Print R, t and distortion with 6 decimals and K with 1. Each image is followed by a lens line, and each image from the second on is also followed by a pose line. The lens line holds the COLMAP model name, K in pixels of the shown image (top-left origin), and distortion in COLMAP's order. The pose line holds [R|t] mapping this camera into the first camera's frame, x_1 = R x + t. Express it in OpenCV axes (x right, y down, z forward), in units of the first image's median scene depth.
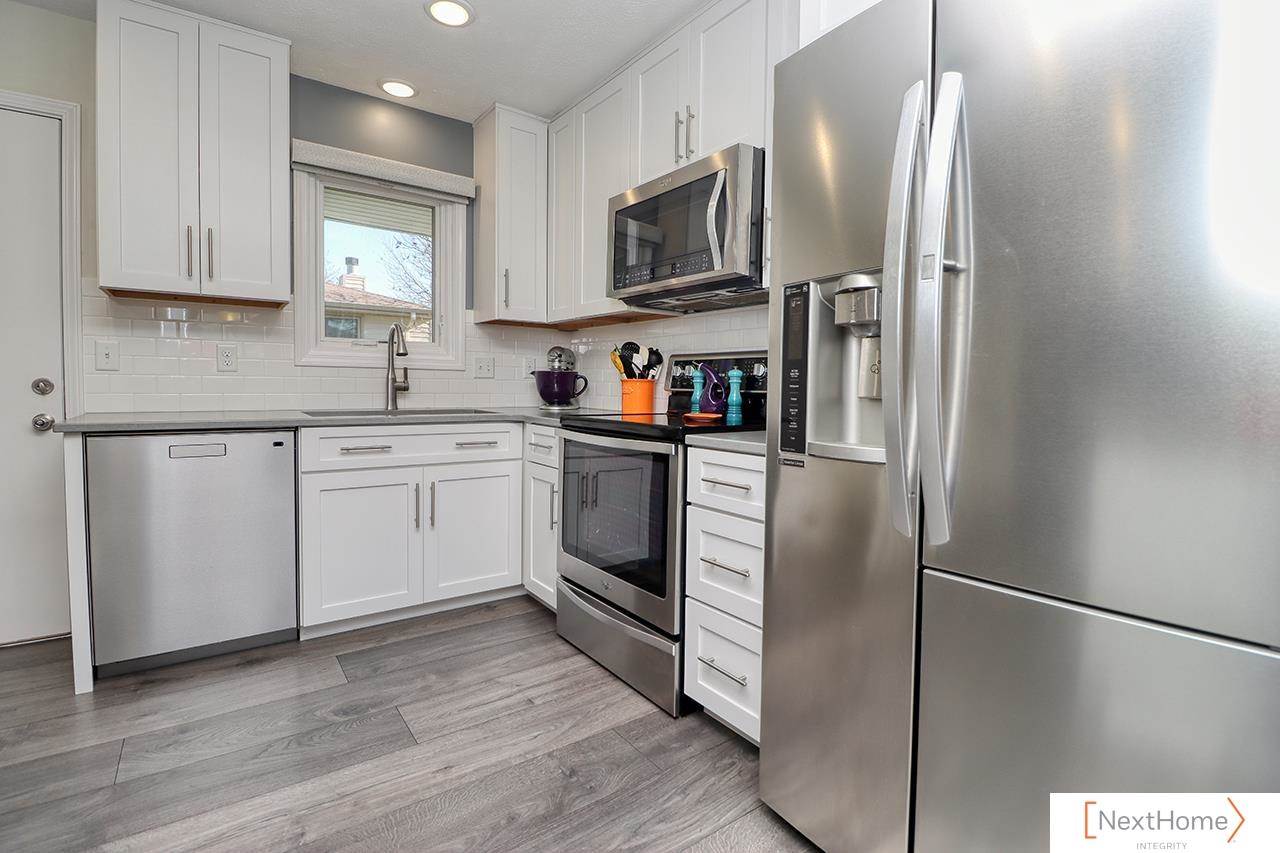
lens RADIAL K [[592.2, 0, 644.3], [0, 592.2, 410.8], [0, 0, 1]] dist [0.000592, -0.014137]
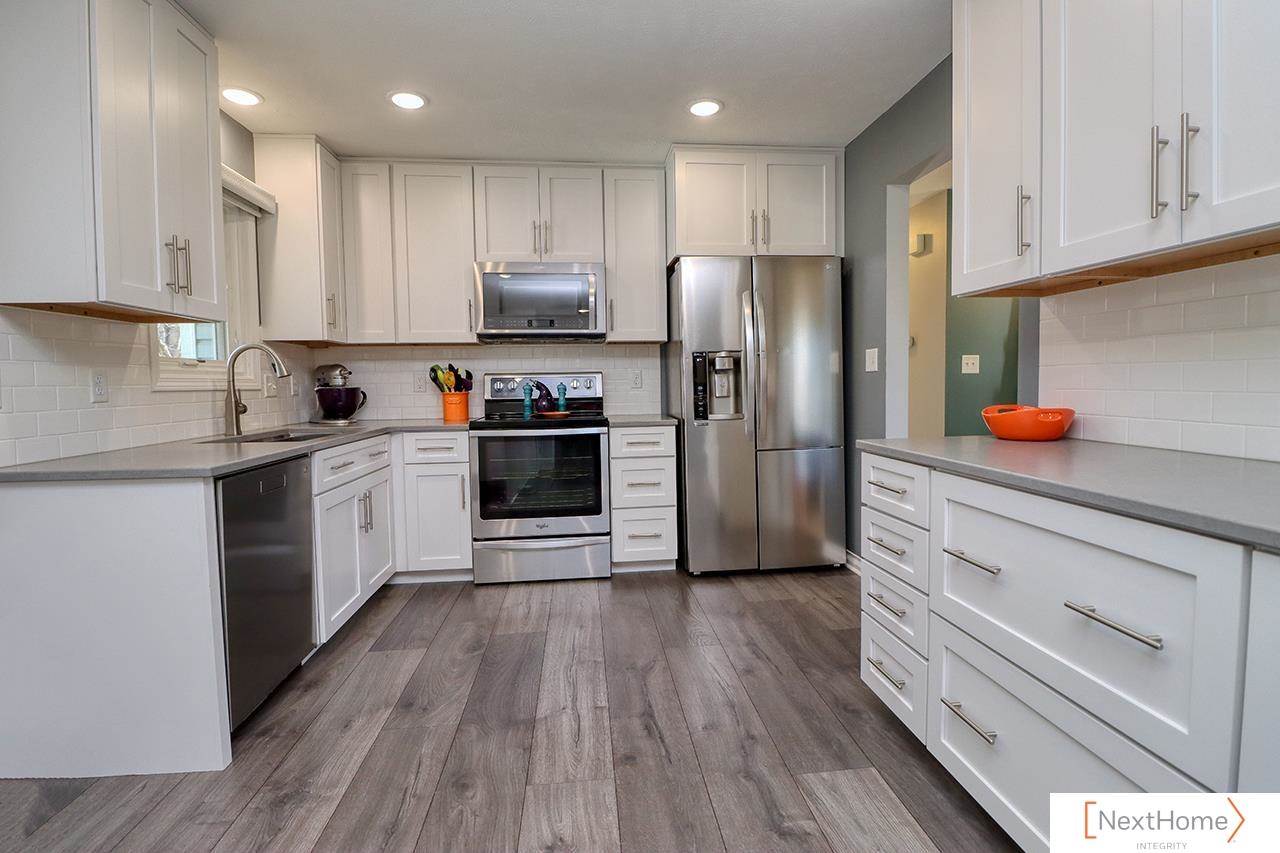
lens RADIAL K [[592.2, 0, 644.3], [0, 592.2, 410.8], [0, 0, 1]] dist [0.000592, -0.014137]
pose [[0.501966, -0.065755, 0.862384, -1.153900], [0.062167, 0.997270, 0.039854, -0.047178], [-0.862650, 0.033606, 0.504683, -0.022789]]
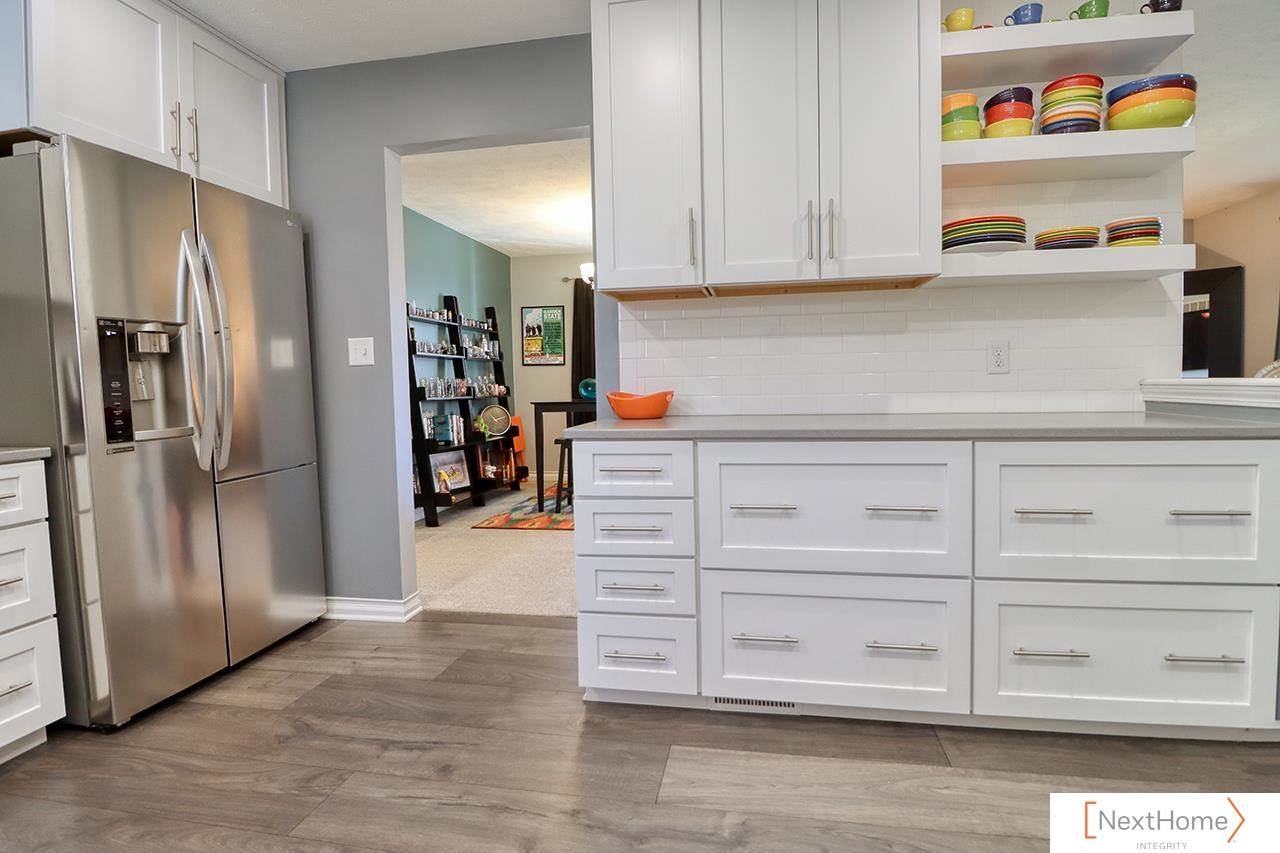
lens RADIAL K [[607.3, 0, 663.4], [0, 607.3, 407.4], [0, 0, 1]] dist [-0.017278, -0.000533]
pose [[-0.694086, -0.031325, 0.719210, -0.929623], [0.041506, 0.995650, 0.083422, -0.042466], [-0.718695, 0.087753, -0.689766, 0.606197]]
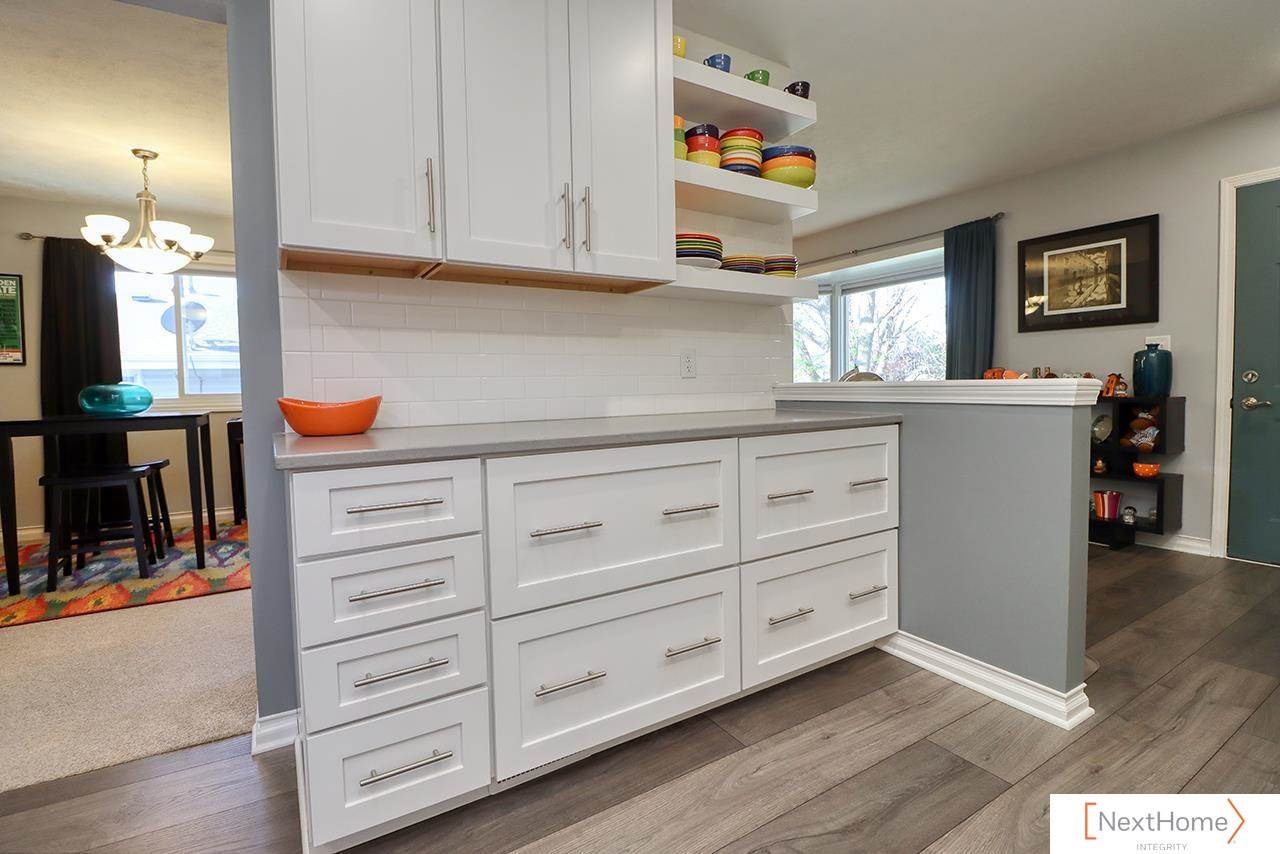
lens RADIAL K [[592.2, 0, 644.3], [0, 592.2, 411.3], [0, 0, 1]] dist [0.000592, -0.014137]
pose [[-0.996983, 0.000147, 0.077615, -0.603956], [0.007410, 0.995611, 0.093290, -0.033278], [-0.077261, 0.093583, -0.992609, 0.611909]]
